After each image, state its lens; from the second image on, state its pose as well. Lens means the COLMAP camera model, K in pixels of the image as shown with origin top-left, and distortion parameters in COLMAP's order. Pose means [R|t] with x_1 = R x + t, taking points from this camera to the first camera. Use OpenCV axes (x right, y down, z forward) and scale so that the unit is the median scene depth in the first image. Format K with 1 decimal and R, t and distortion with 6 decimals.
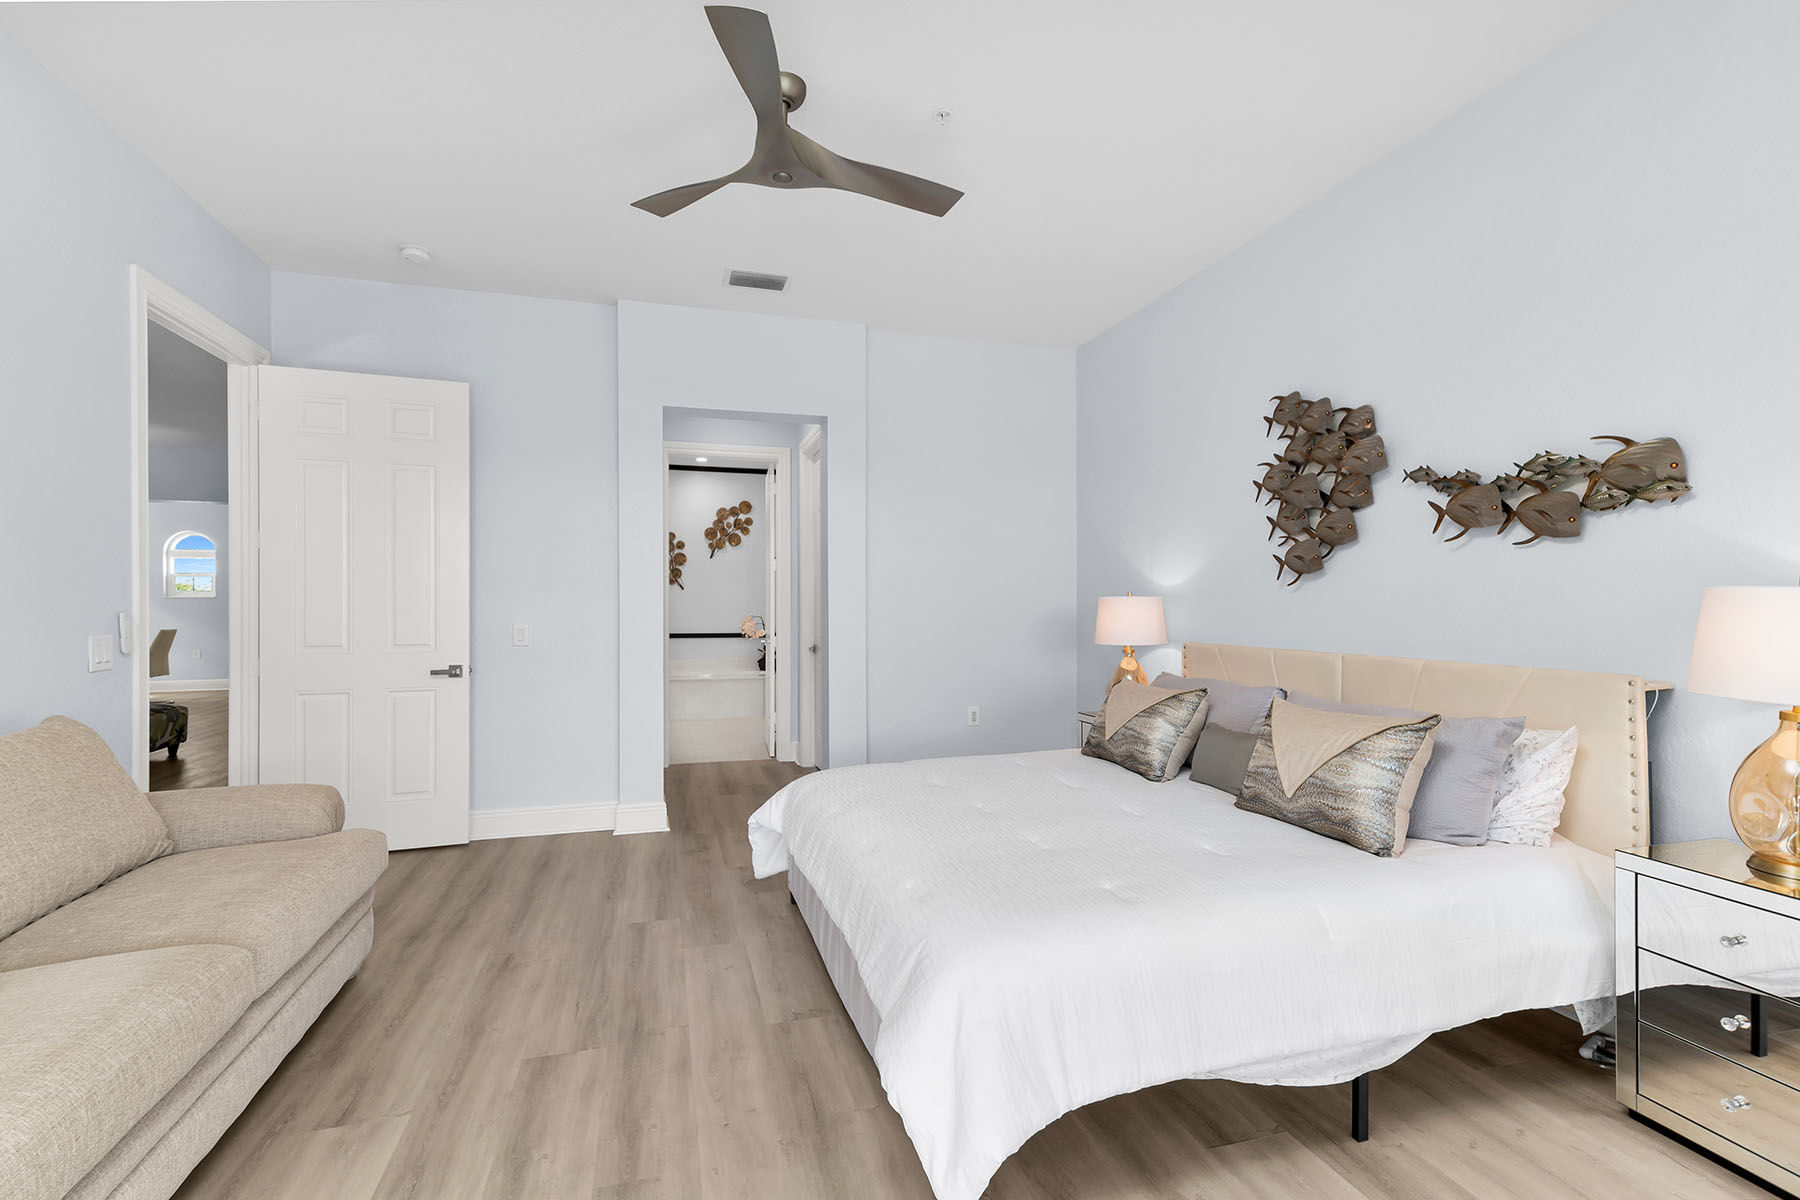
lens RADIAL K [[818.2, 0, 894.8], [0, 818.2, 588.2], [0, 0, 1]] dist [0.008832, -0.000206]
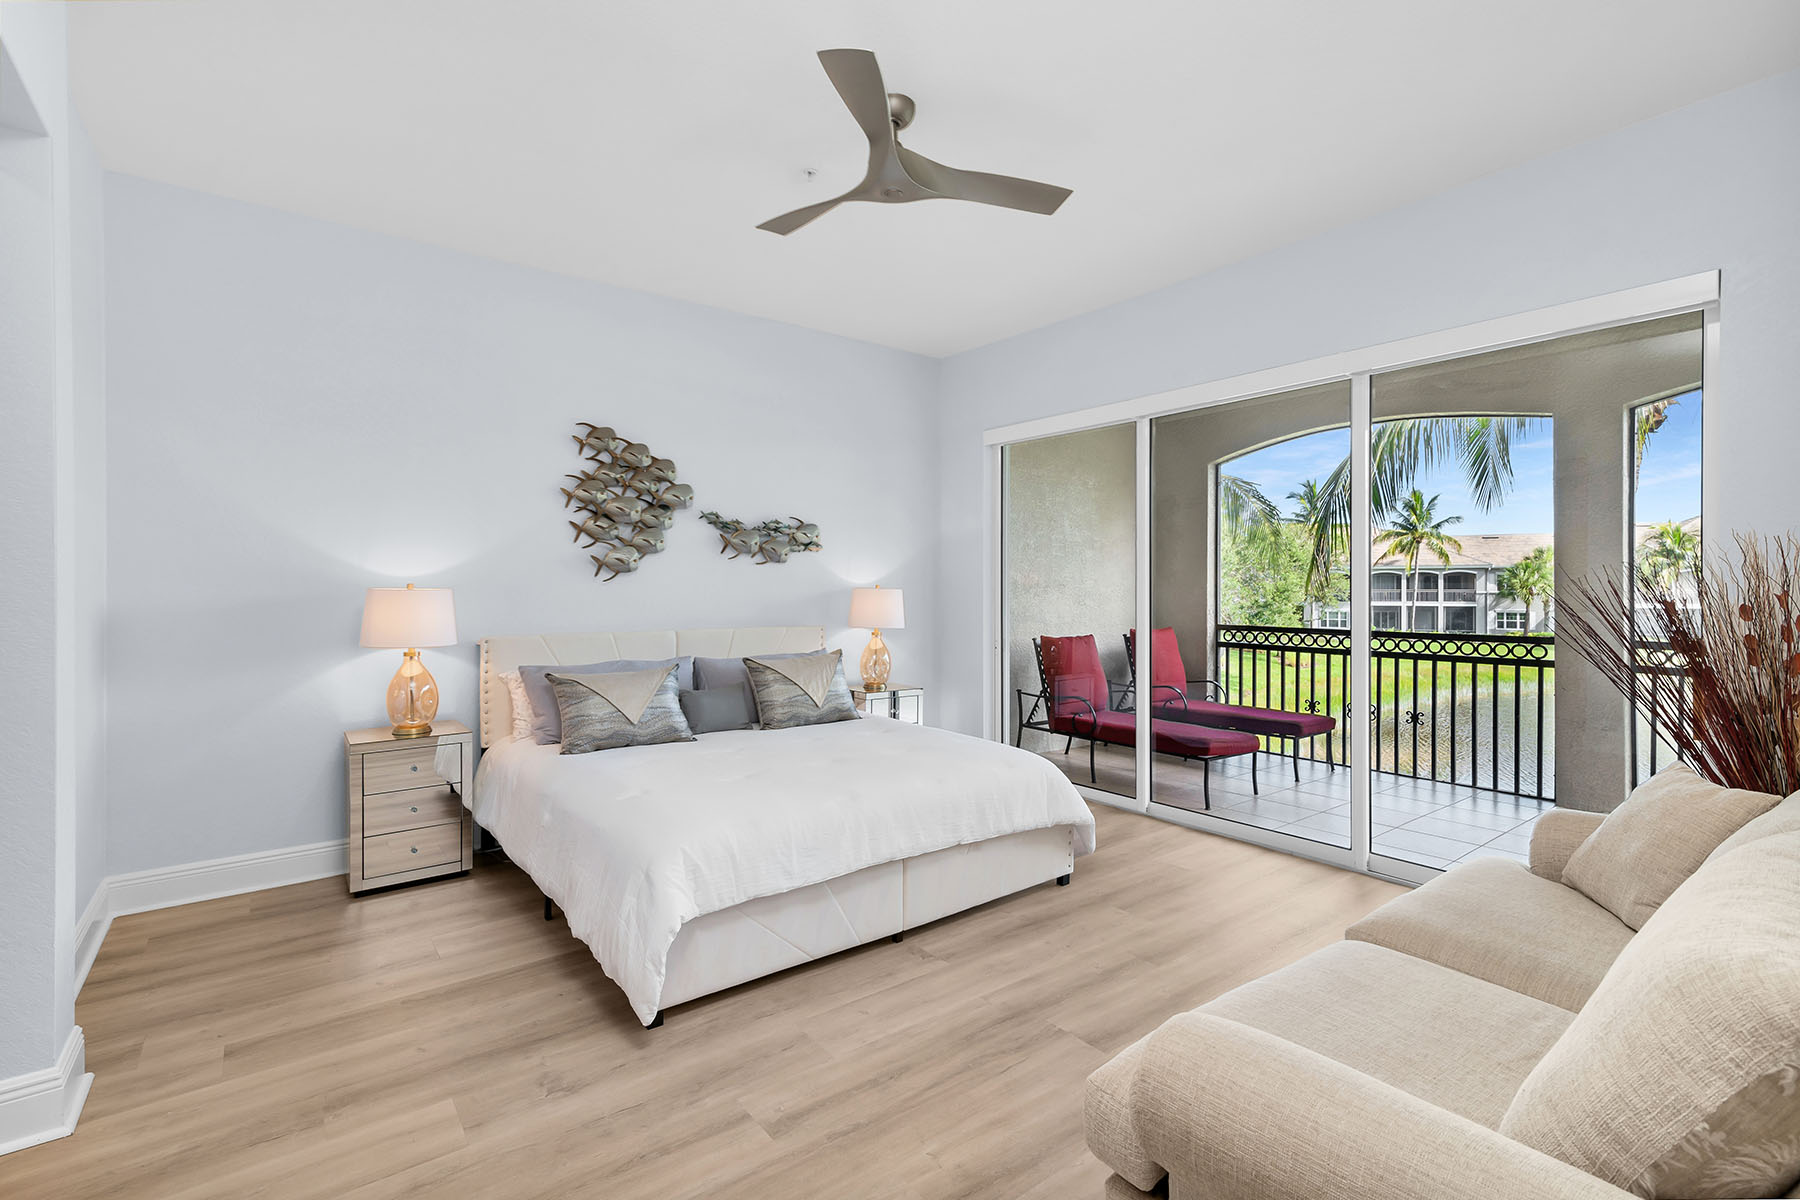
lens RADIAL K [[818.2, 0, 894.8], [0, 818.2, 588.2], [0, 0, 1]] dist [0.008832, -0.000206]
pose [[-0.366292, -0.002868, 0.930496, -1.091389], [-0.016165, 0.999864, -0.003282, 0.004005], [-0.930360, -0.016243, -0.366288, 1.363139]]
